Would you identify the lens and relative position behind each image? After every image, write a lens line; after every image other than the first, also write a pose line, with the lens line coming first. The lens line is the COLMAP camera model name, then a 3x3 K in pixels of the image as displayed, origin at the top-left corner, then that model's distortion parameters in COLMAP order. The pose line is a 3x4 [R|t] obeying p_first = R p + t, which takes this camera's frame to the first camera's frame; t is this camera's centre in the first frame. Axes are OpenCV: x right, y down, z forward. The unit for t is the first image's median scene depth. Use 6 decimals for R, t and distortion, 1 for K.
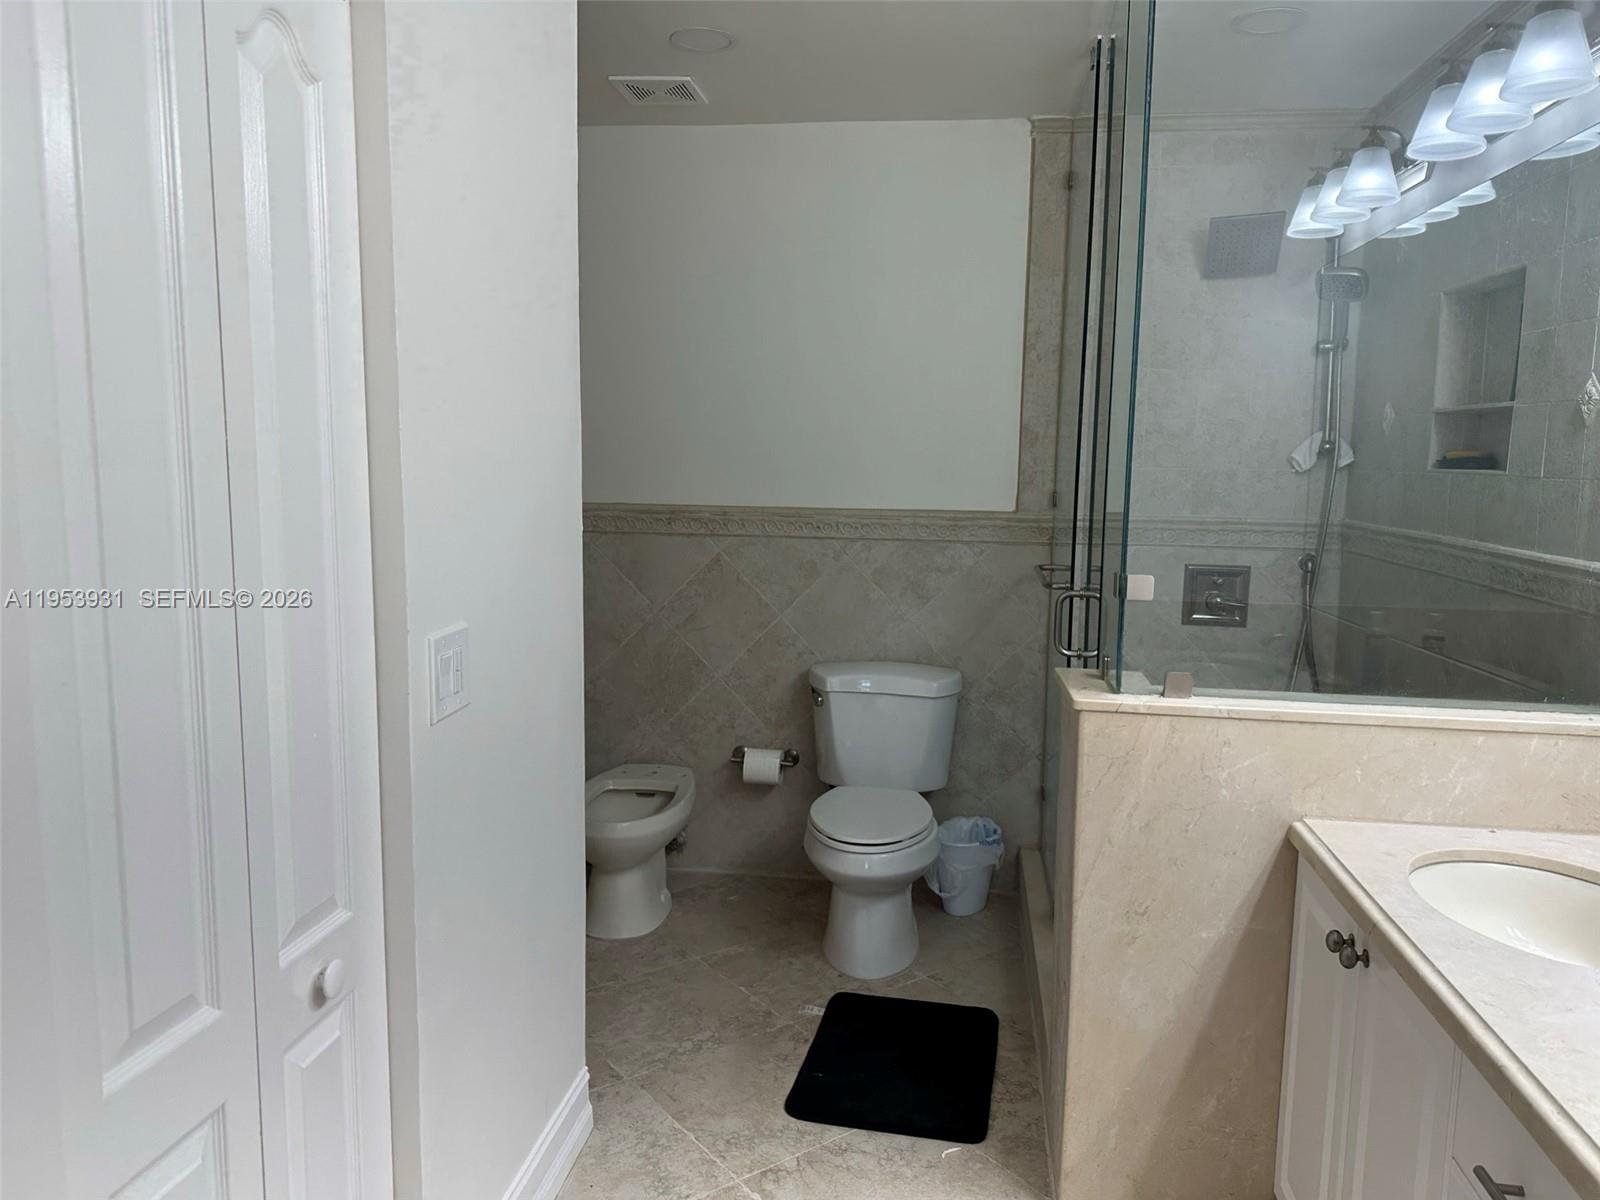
lens RADIAL K [[1133.1, 0, 798.7], [0, 1133.1, 598.4], [0, 0, 1]] dist [0.033875, -0.042666]
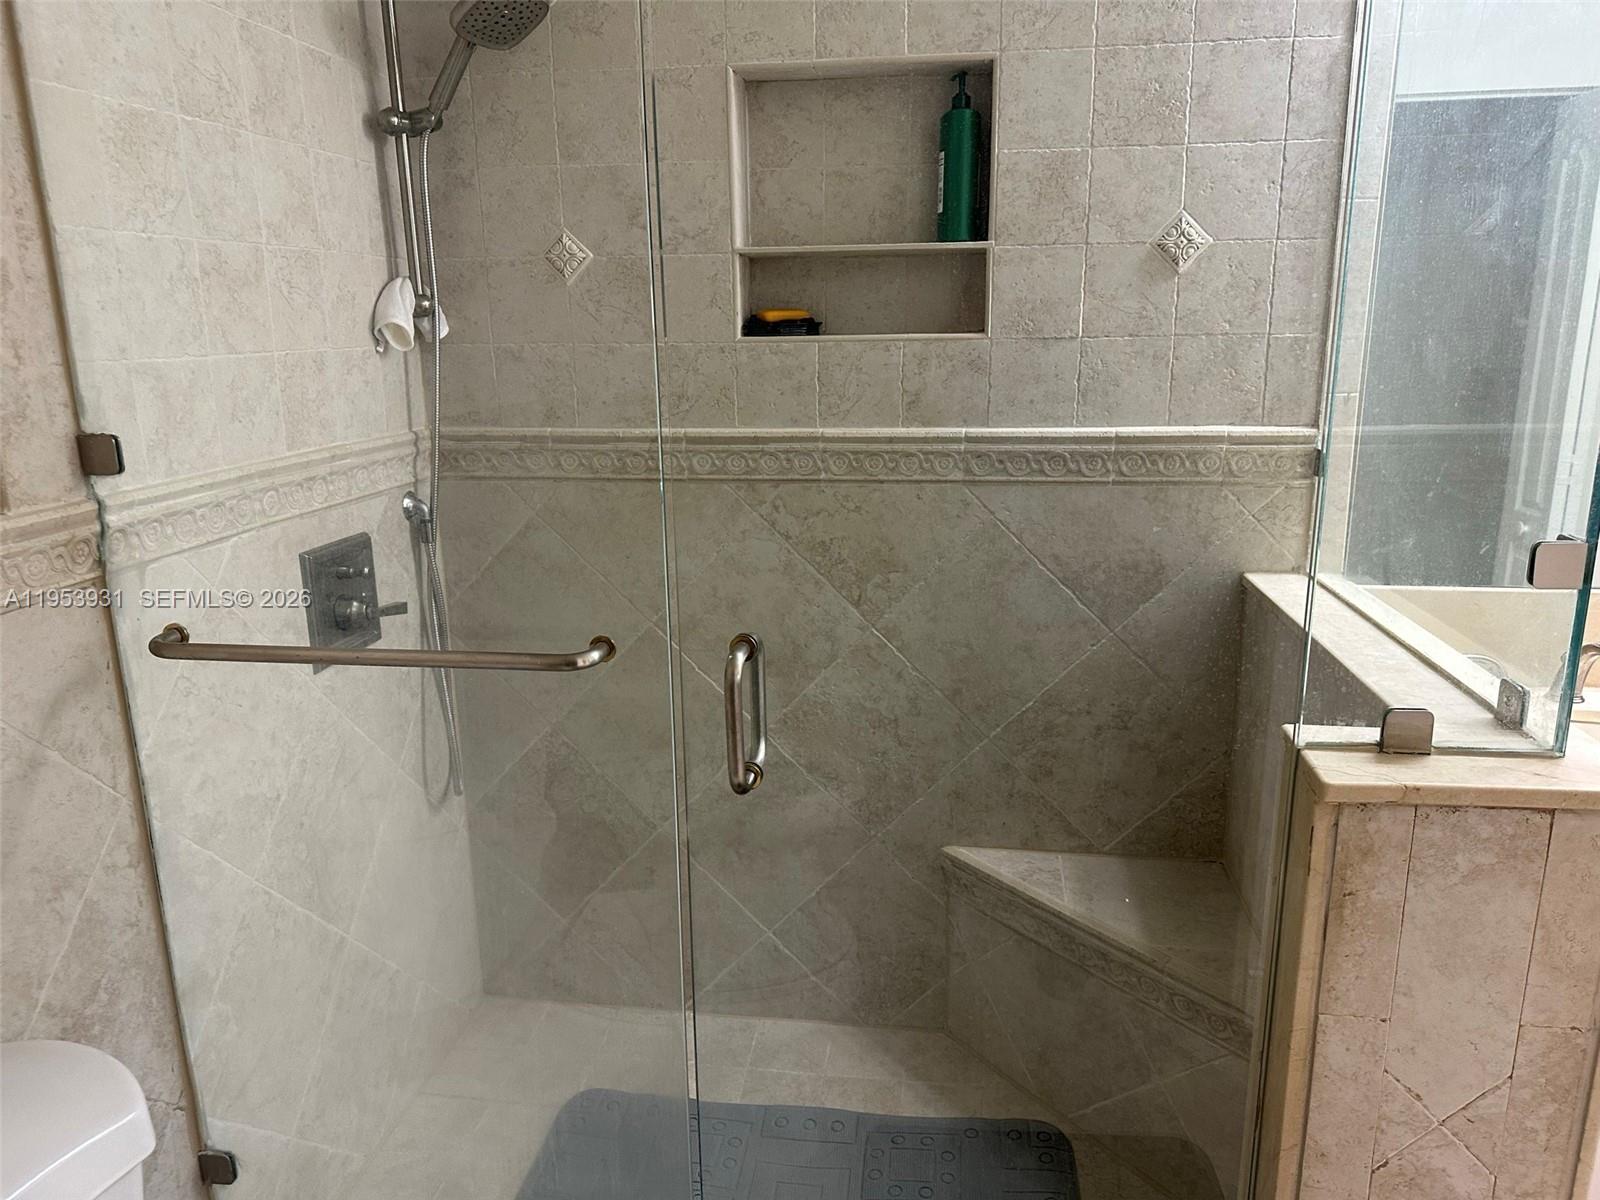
lens RADIAL K [[1133.1, 0, 800.1], [0, 1133.1, 608.8], [0, 0, 1]] dist [0.033875, -0.042666]
pose [[-0.002961, -0.259072, 0.965853, -0.135969], [0.138233, 0.956479, 0.256981, -0.103867], [-0.990395, 0.134274, 0.032980, 0.783096]]
